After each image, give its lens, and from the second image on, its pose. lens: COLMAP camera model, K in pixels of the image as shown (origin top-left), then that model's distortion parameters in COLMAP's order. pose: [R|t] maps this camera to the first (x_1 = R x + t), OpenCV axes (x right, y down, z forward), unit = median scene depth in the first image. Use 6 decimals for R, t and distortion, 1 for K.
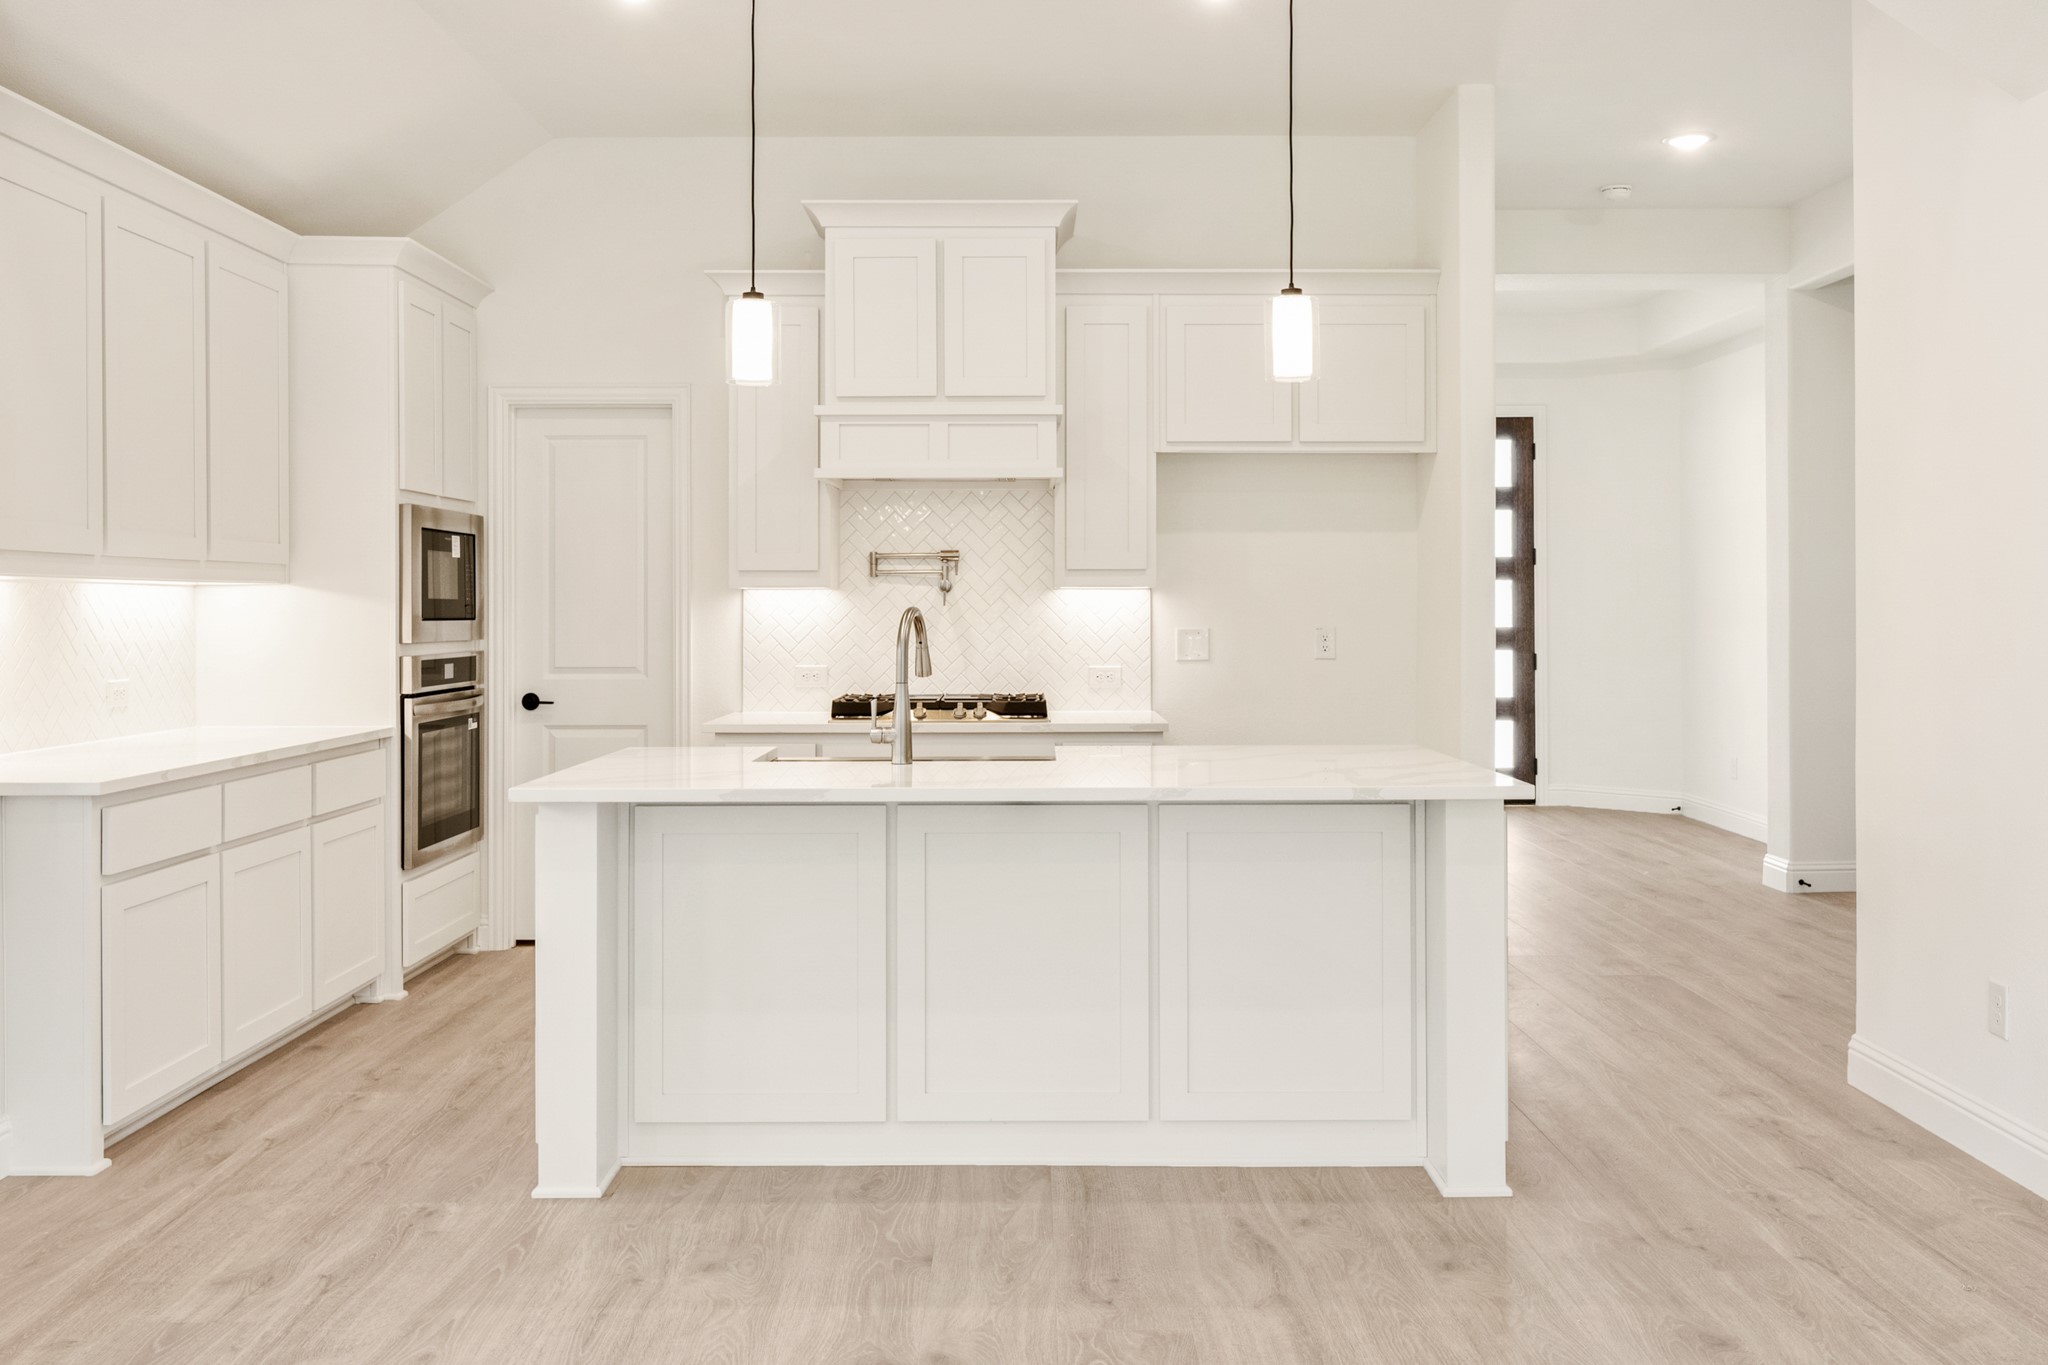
lens RADIAL K [[1789.8, 0, 1022.9], [0, 1789.8, 594.7], [0, 0, 1]] dist [0.002637, -0.003711]
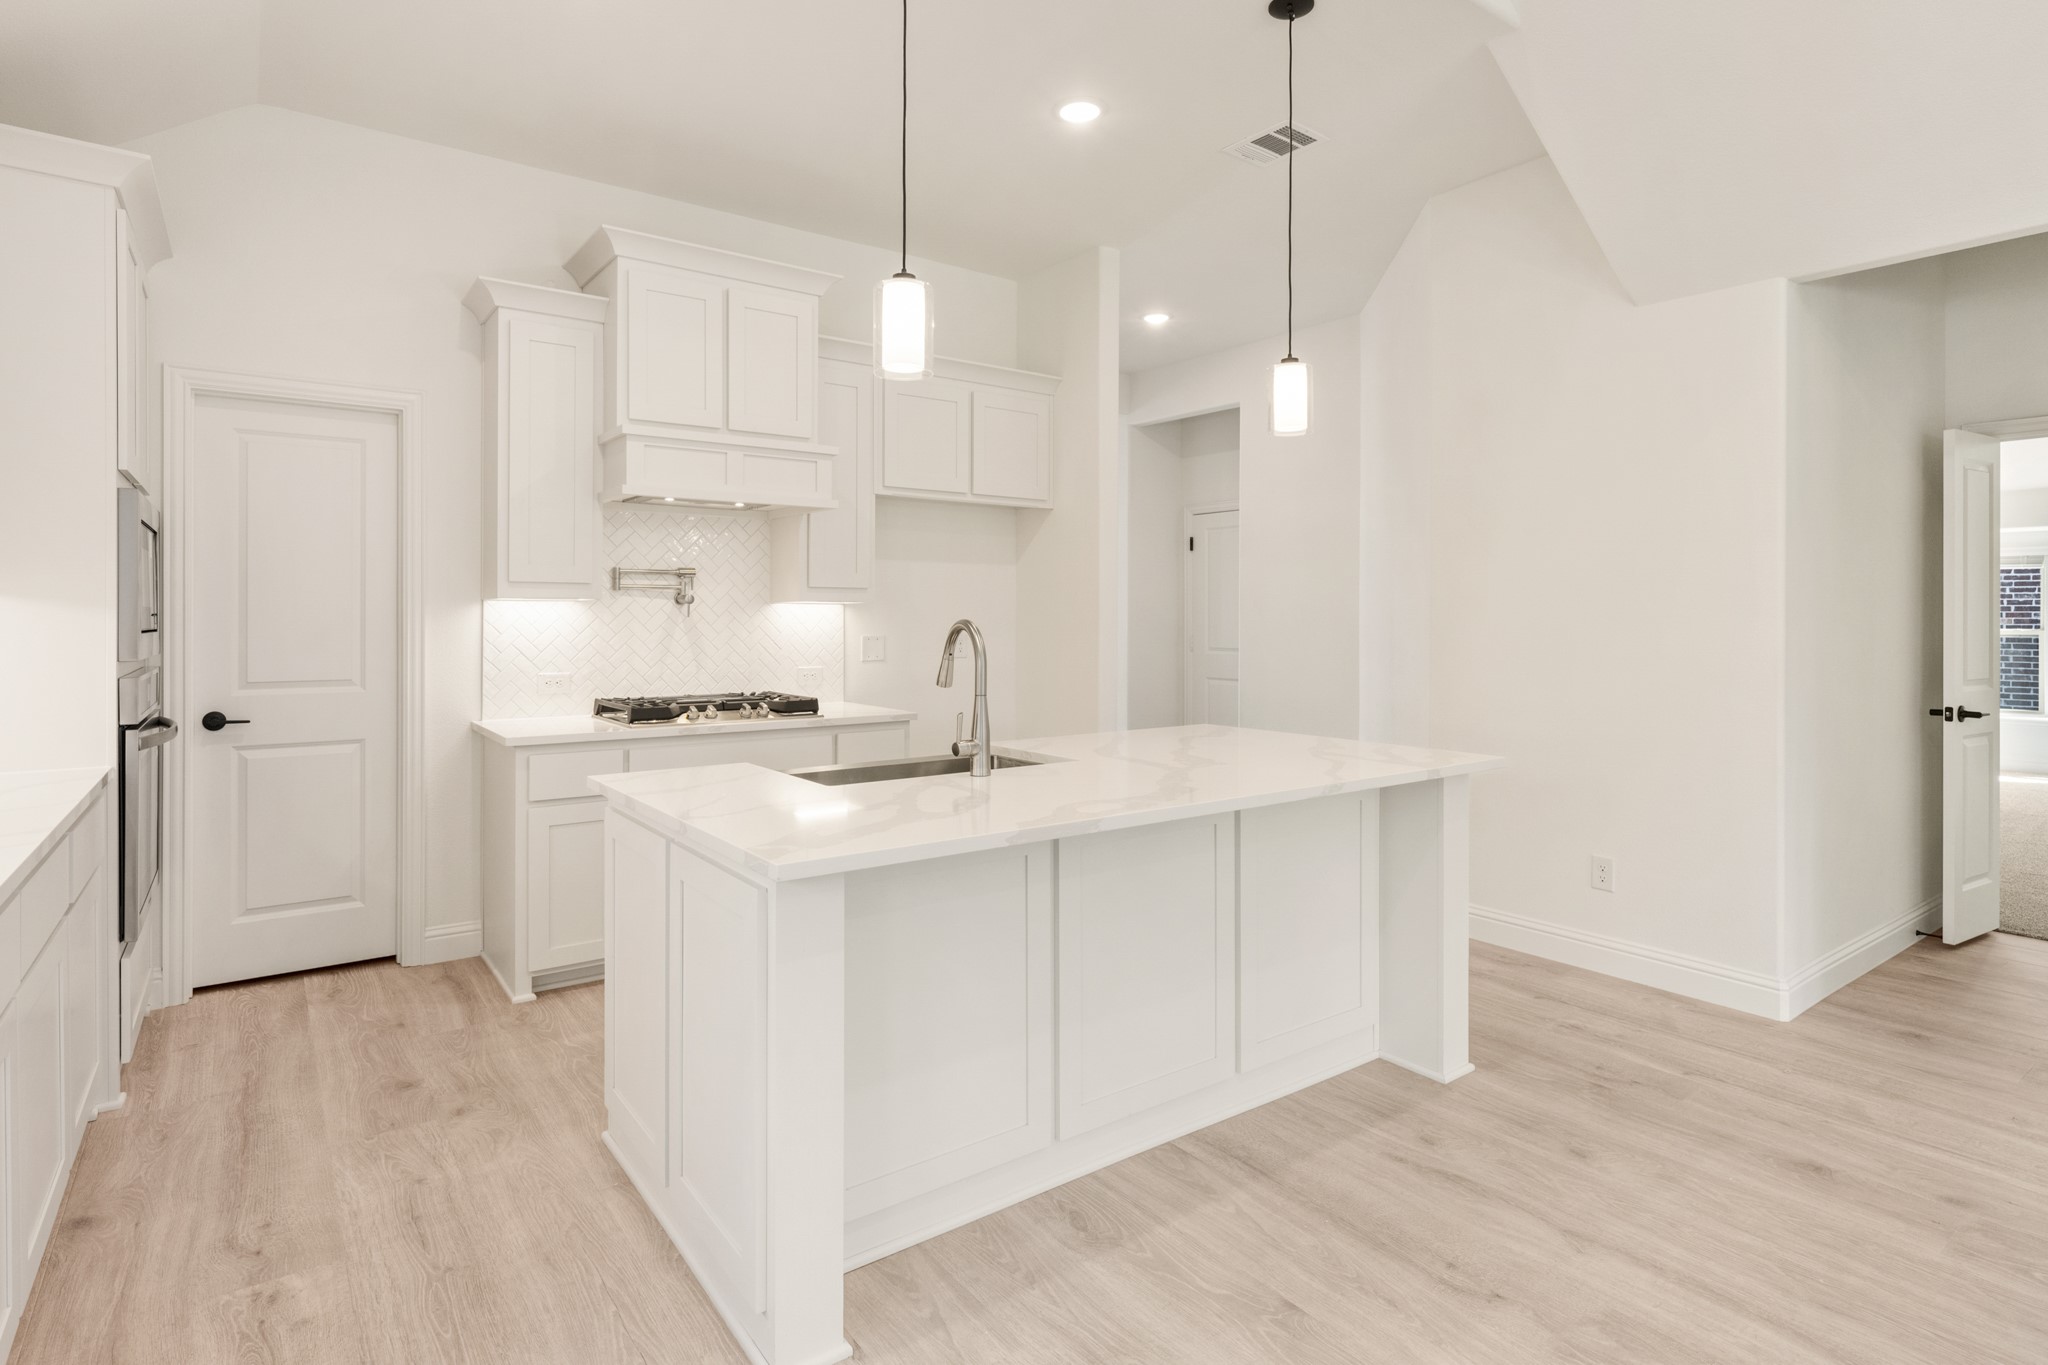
lens RADIAL K [[1057.2, 0, 1020.6], [0, 1057.2, 616.5], [0, 0, 1]] dist [-0.000708, -0.000122]
pose [[0.806495, 0.004266, 0.591226, -0.306777], [-0.007935, 0.999962, 0.003609, 0.002001], [-0.591188, -0.007602, 0.806498, 0.386442]]
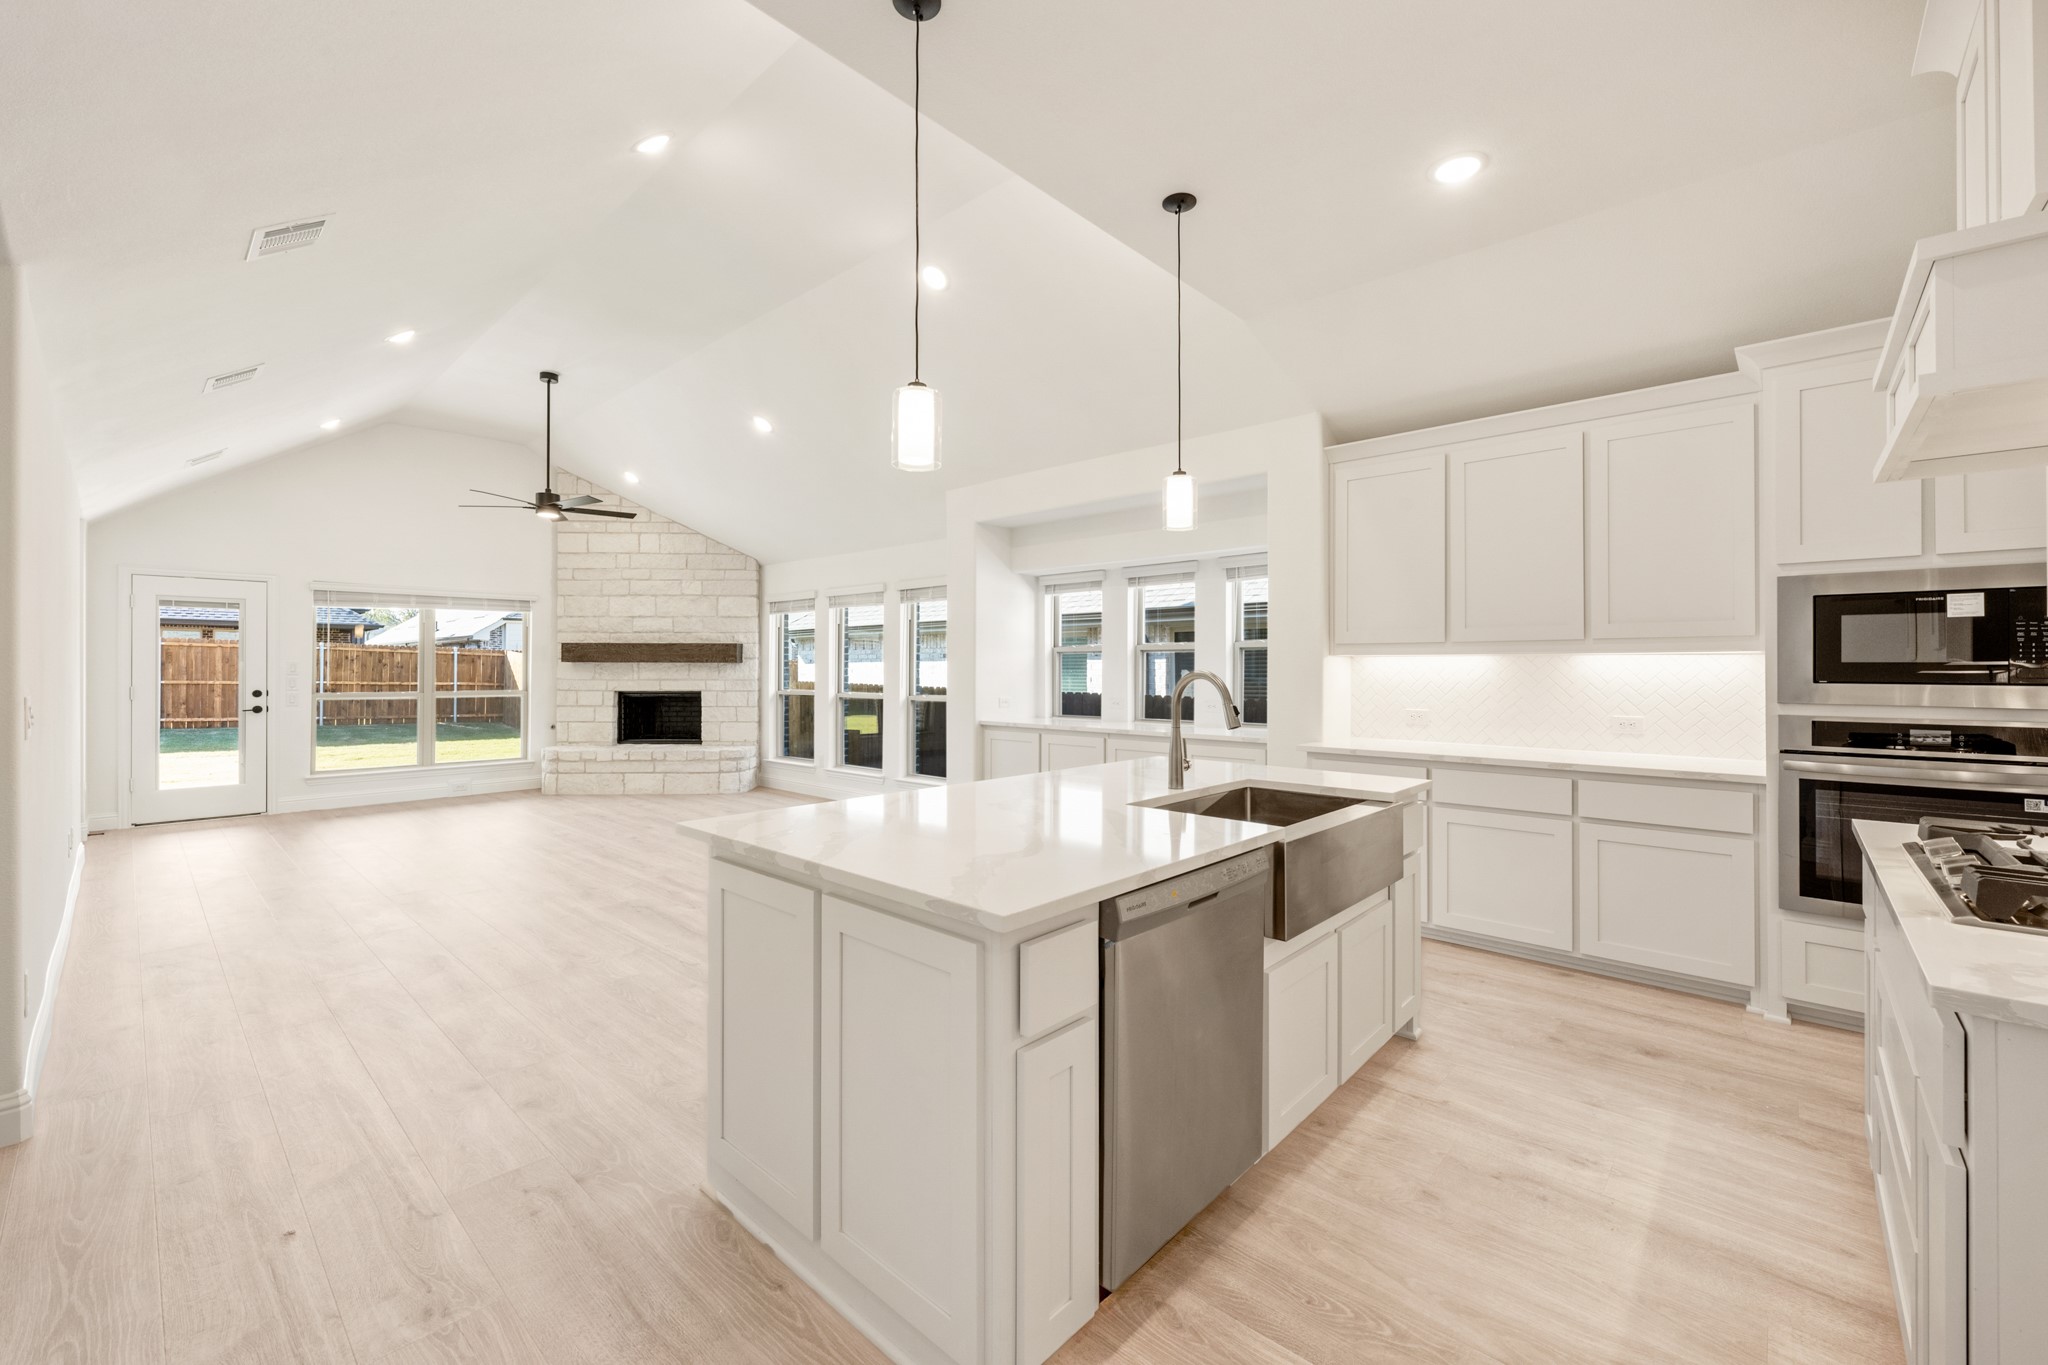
lens RADIAL K [[836.6, 0, 1024.0], [0, 836.6, 682.5], [0, 0, 1]] dist [-0.000511, -0.000089]
pose [[-0.680162, 0.011377, -0.732973, 0.349883], [0.005108, 0.999929, 0.010780, 0.006356], [0.733044, 0.003588, -0.680172, 1.018029]]
